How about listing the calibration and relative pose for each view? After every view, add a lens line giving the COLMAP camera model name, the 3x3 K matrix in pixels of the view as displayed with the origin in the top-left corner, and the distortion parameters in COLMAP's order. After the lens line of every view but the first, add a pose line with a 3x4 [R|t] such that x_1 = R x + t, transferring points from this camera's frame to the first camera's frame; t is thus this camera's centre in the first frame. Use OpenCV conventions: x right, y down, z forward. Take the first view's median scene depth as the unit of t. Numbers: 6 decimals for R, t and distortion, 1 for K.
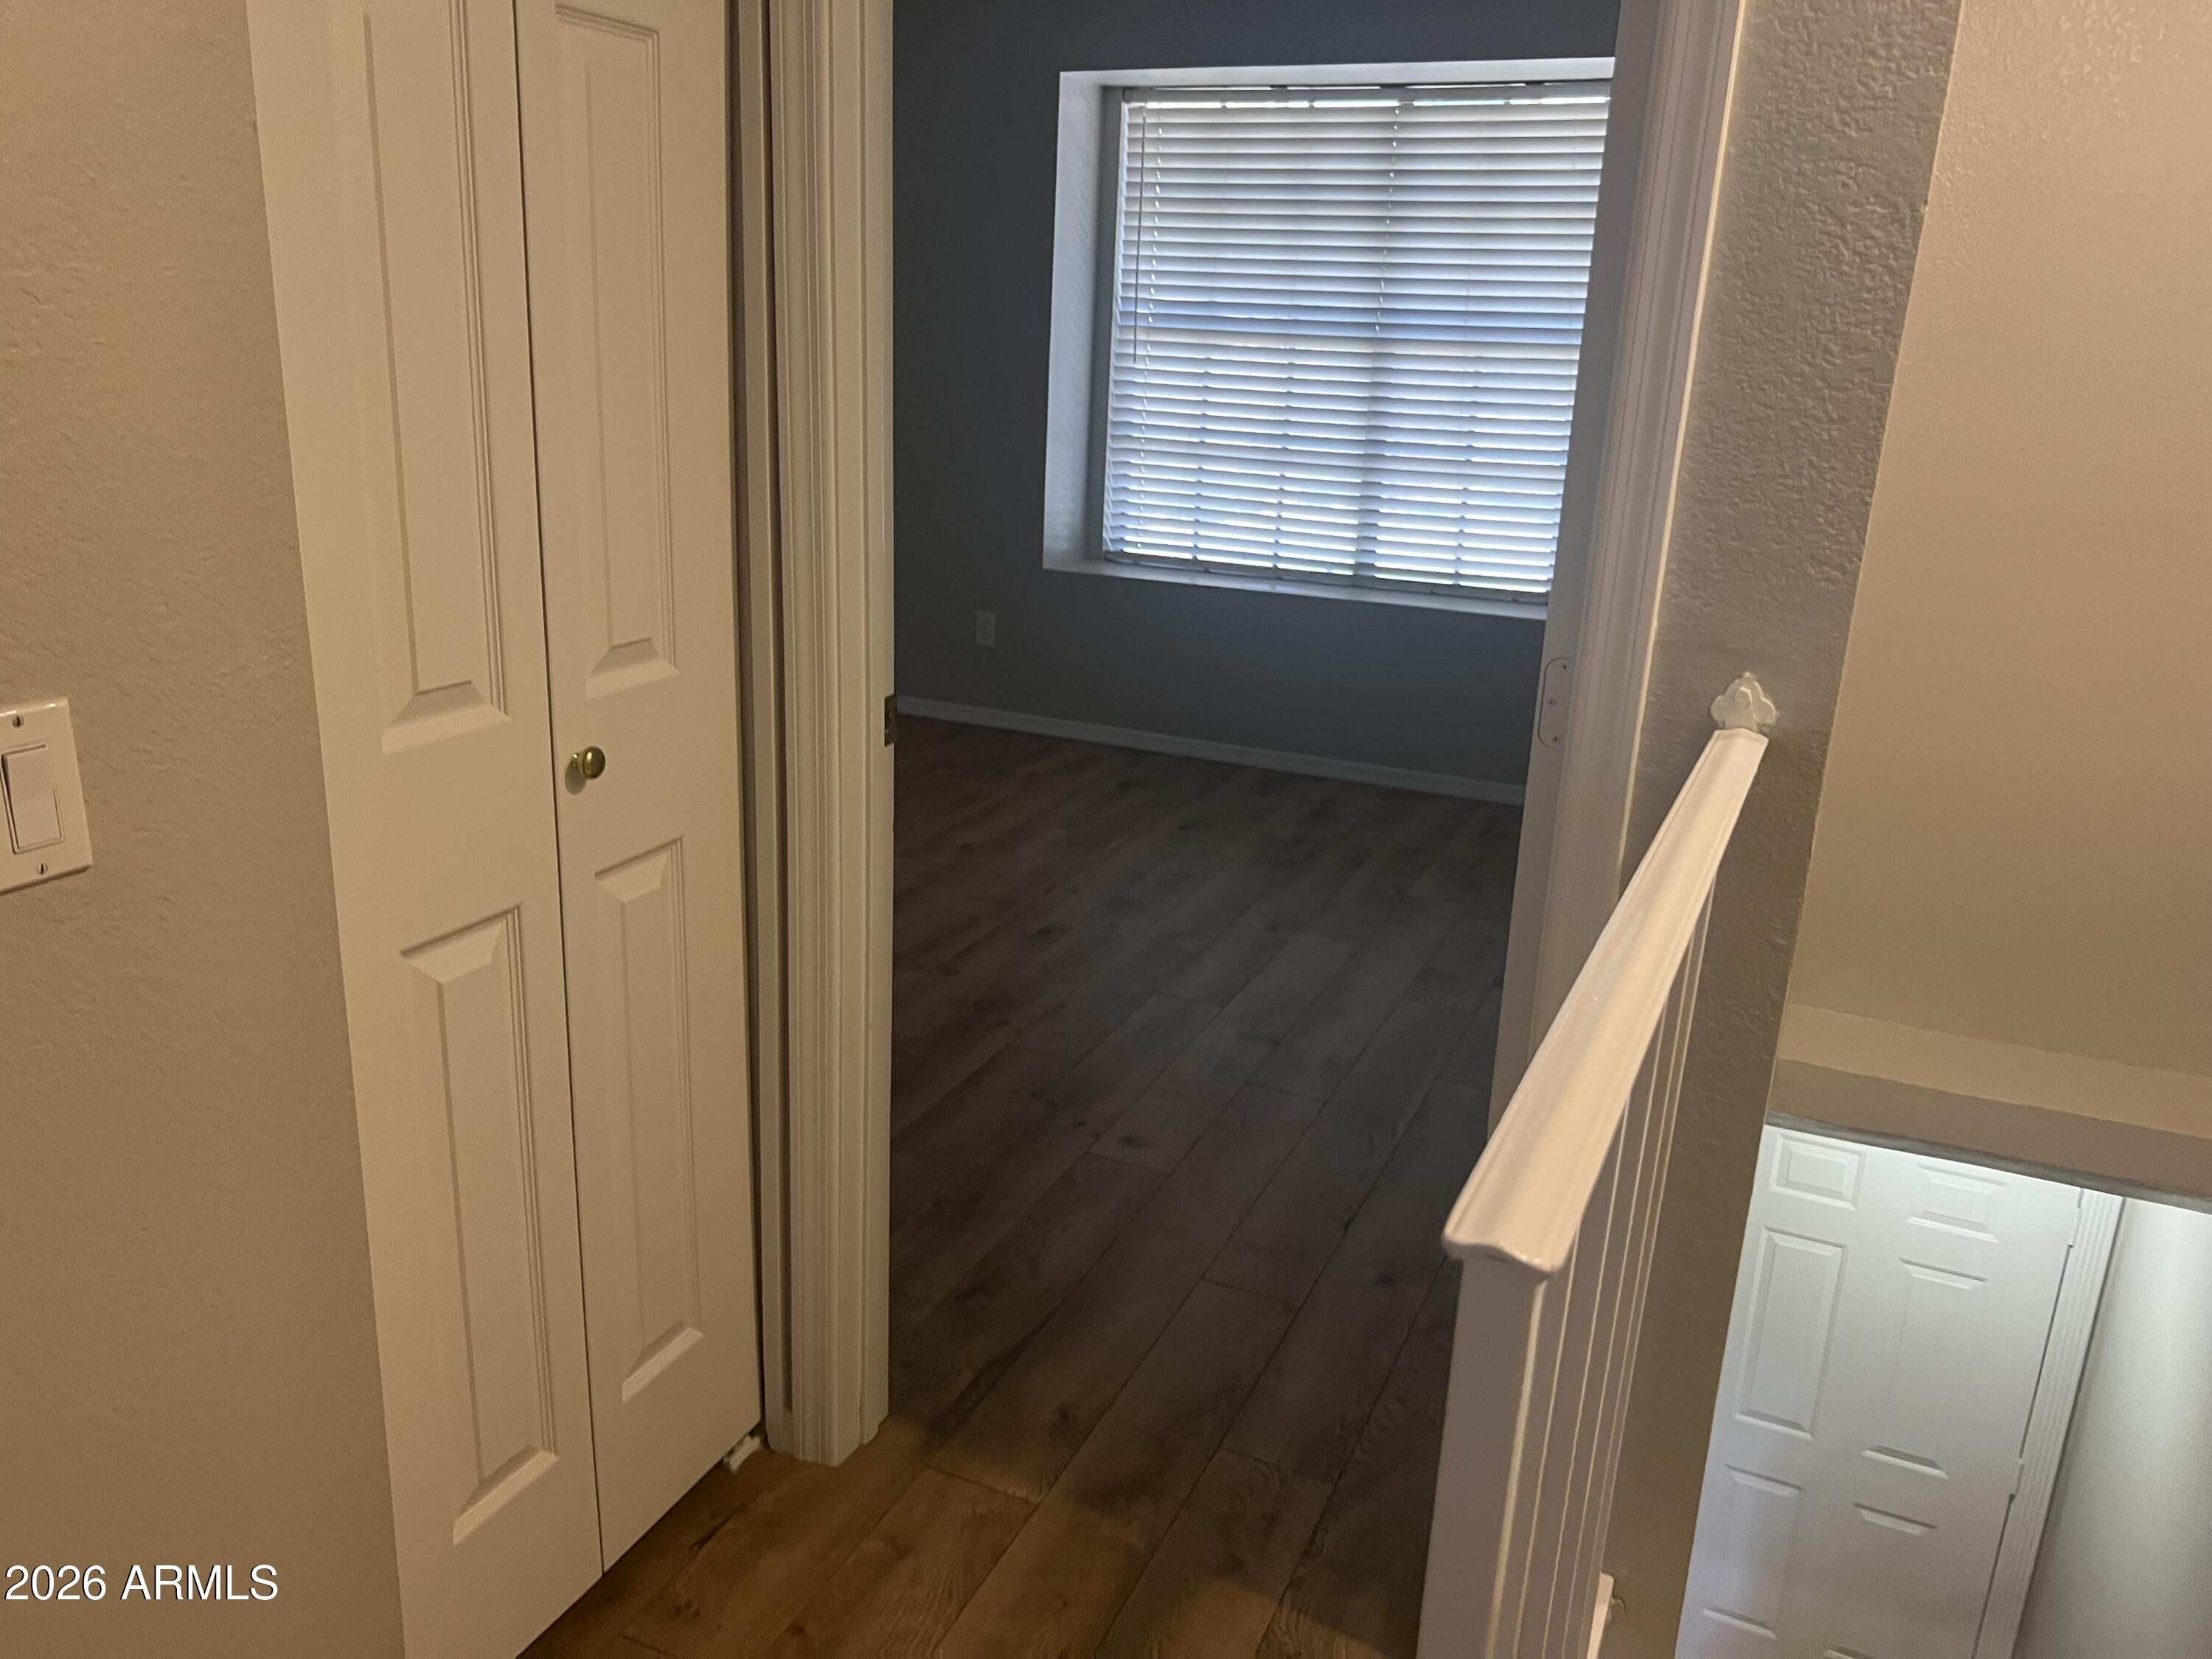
lens RADIAL K [[1670.4, 0, 1092.2], [0, 1670.4, 830.3], [0, 0, 1]] dist [0.045548, -0.056802]
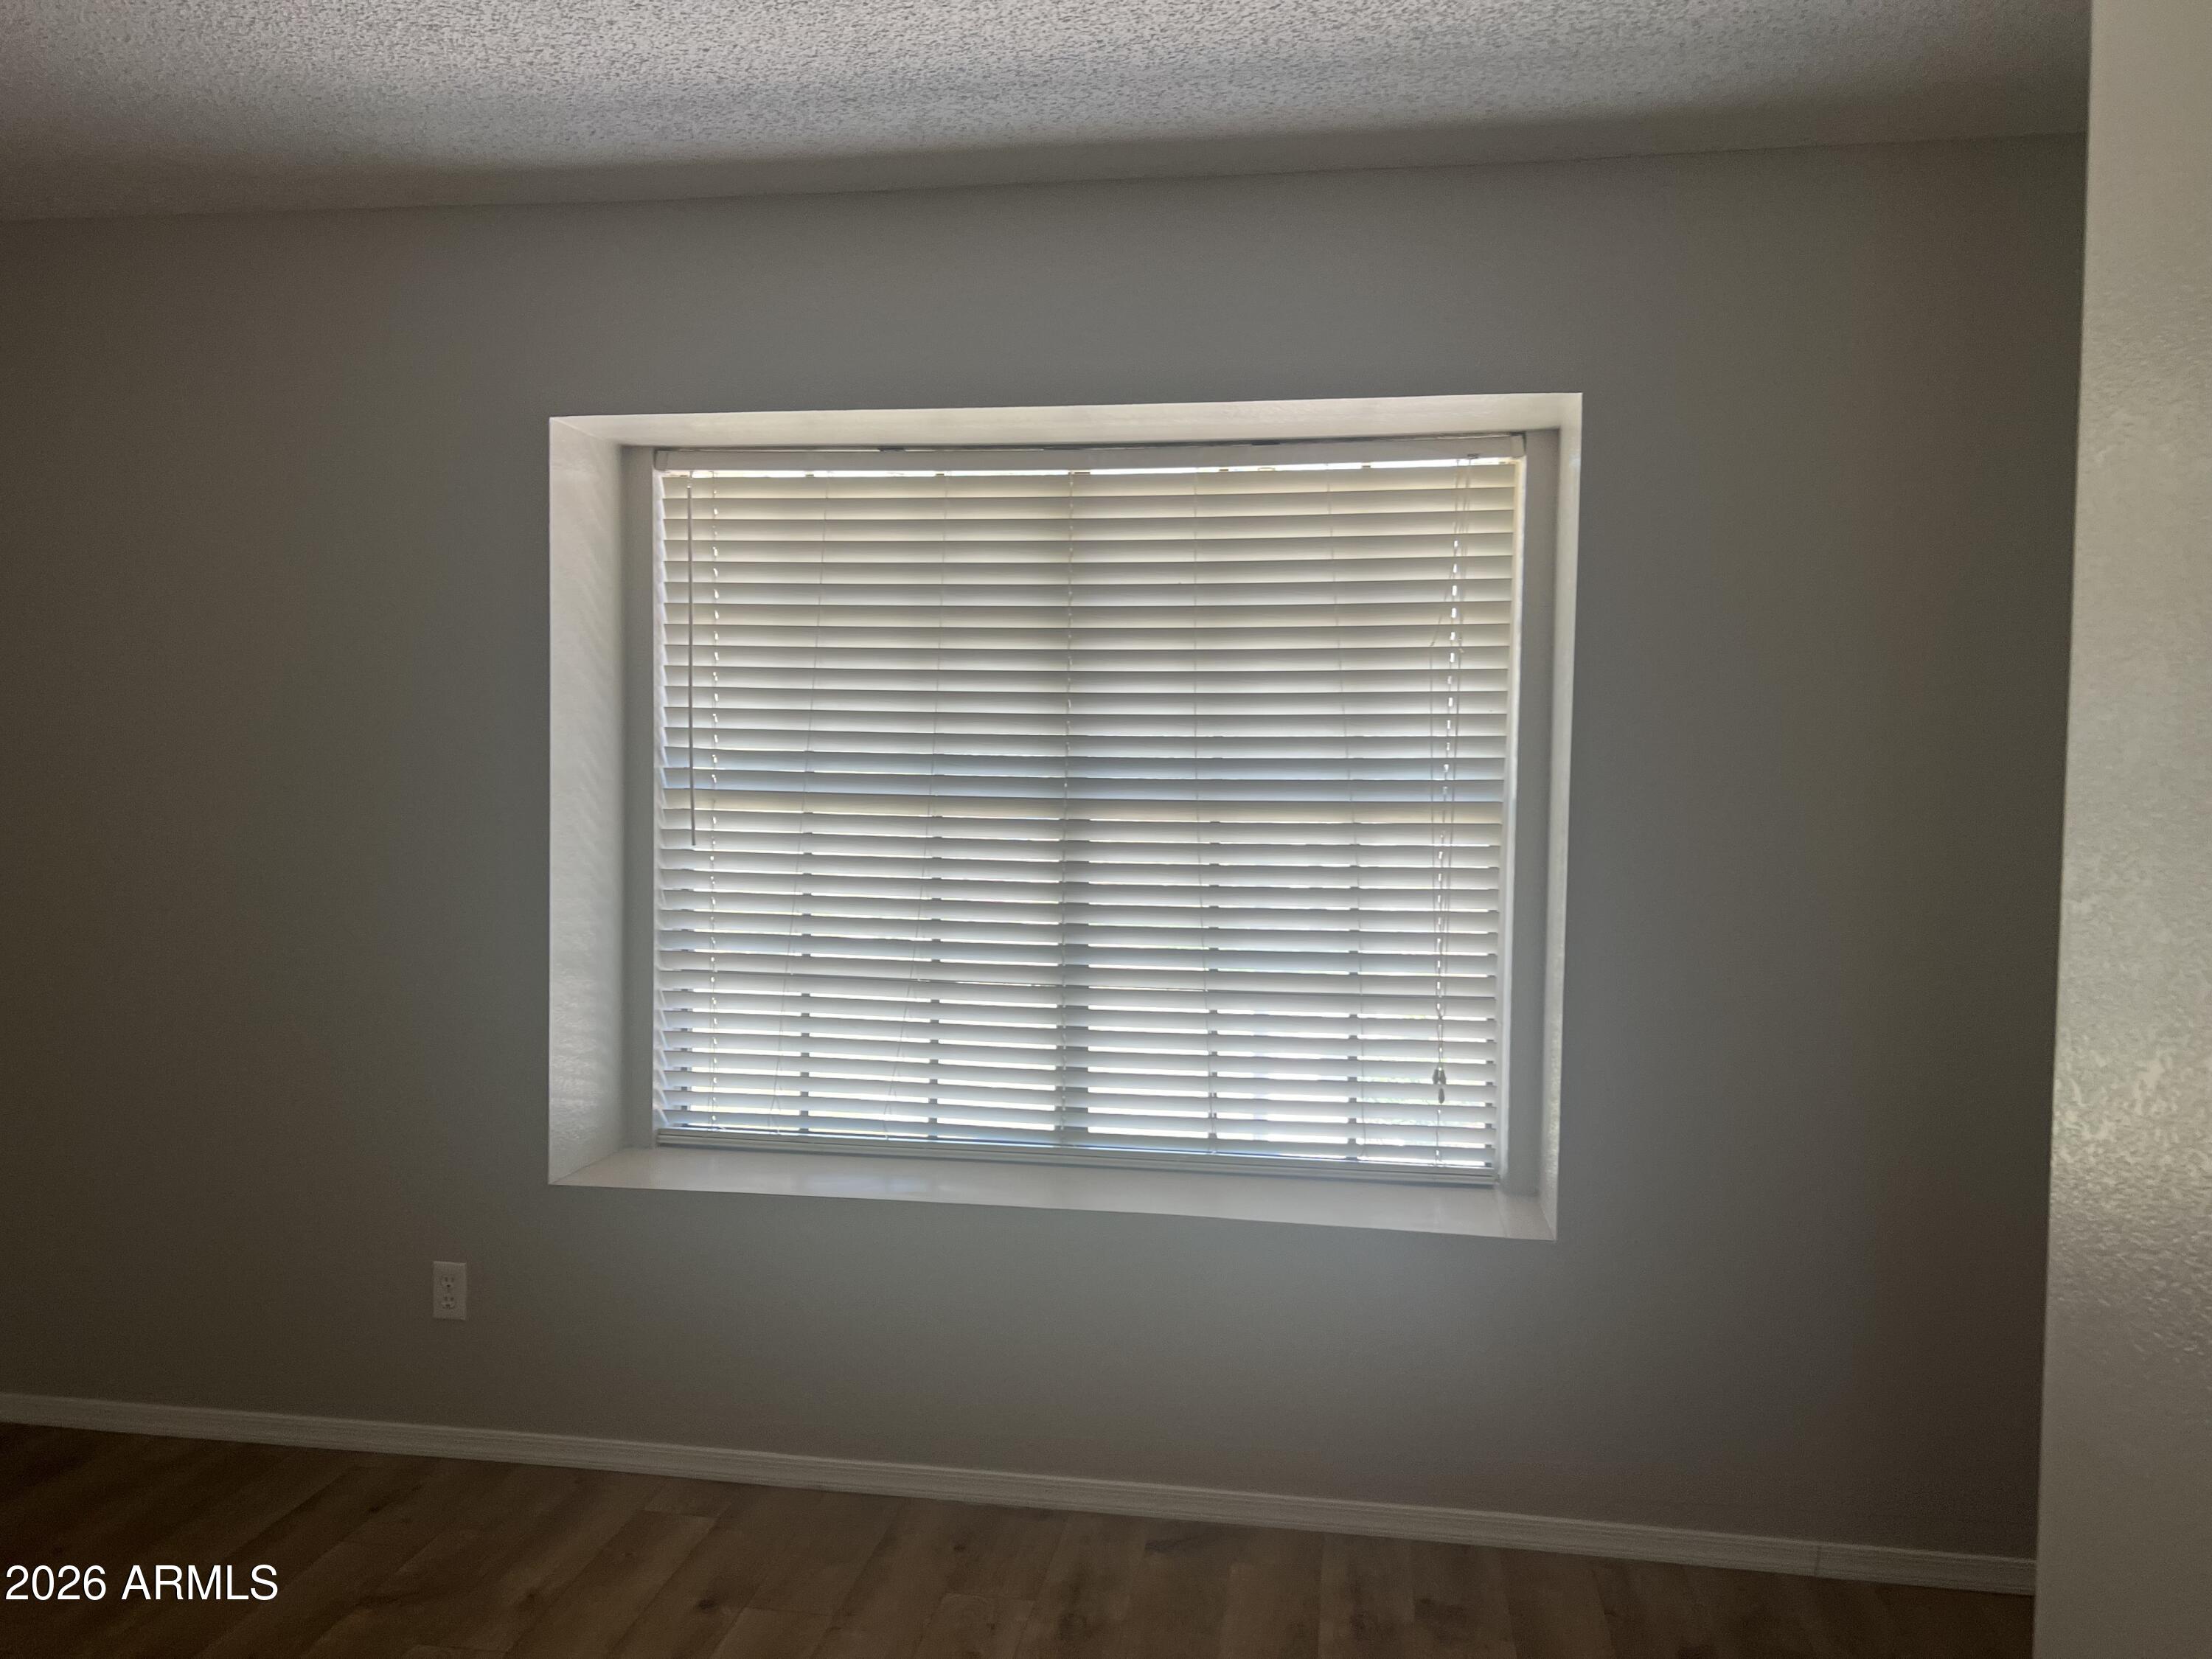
lens RADIAL K [[1670.4, 0, 1120.1], [0, 1670.4, 842.1], [0, 0, 1]] dist [0.045548, -0.056802]
pose [[0.962993, -0.041179, 0.266363, 0.012539], [0.104224, 0.968275, -0.227114, -0.121330], [-0.248561, 0.246470, 0.936734, 0.369942]]
